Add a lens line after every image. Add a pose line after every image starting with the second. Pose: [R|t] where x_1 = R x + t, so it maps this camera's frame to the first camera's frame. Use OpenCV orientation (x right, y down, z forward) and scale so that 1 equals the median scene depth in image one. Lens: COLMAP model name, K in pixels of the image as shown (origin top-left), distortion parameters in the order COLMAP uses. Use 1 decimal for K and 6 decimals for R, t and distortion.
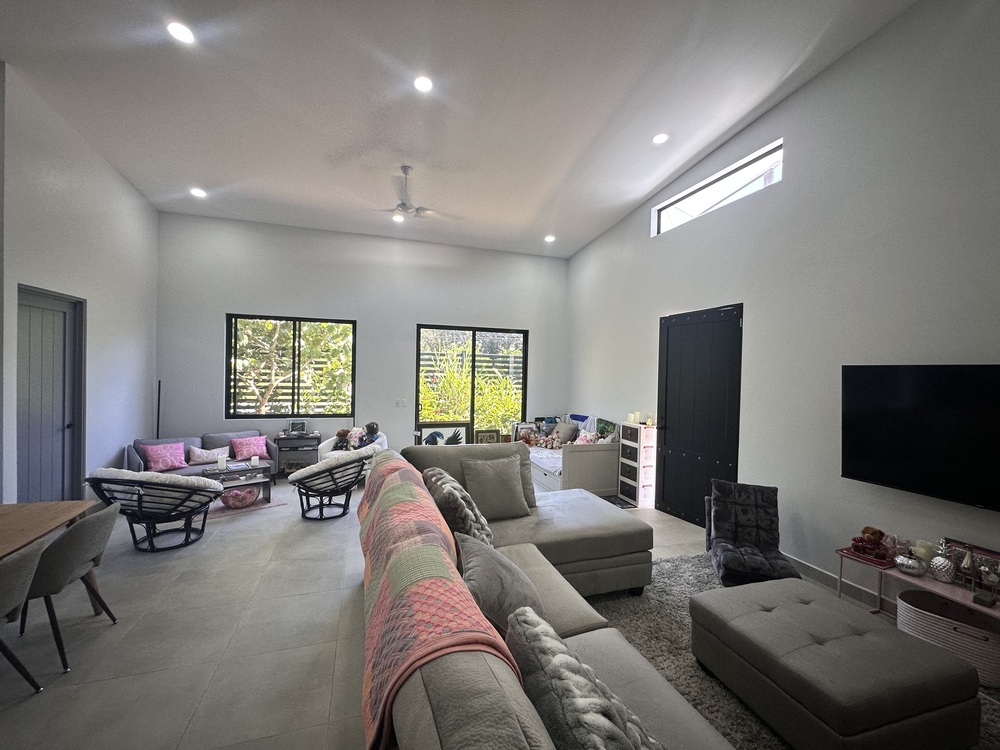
lens RADIAL K [[399.0, 0, 500.0], [0, 399.0, 375.0], [0, 0, 1]] dist [-0.000949, 0.000401]
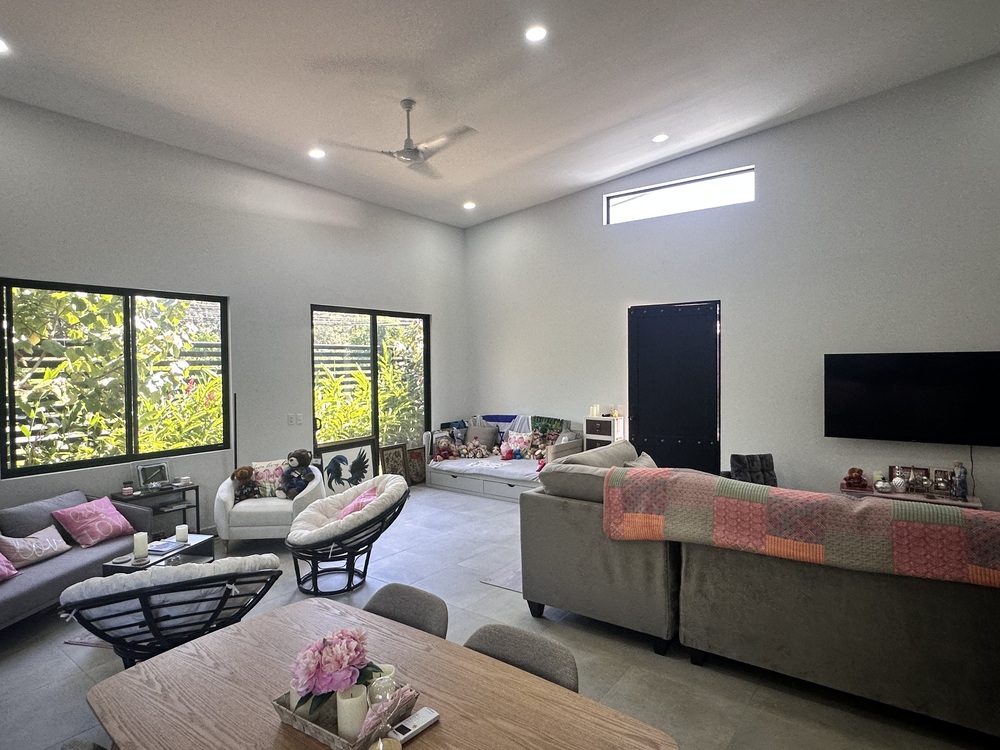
lens RADIAL K [[536.1, 0, 500.0], [0, 536.1, 375.0], [0, 0, 1]] dist [0.002772, 0.000592]
pose [[0.832333, -0.045826, 0.552378, -0.469004], [0.036391, 0.998944, 0.028039, -0.019688], [-0.553080, -0.003237, 0.833122, 0.042662]]
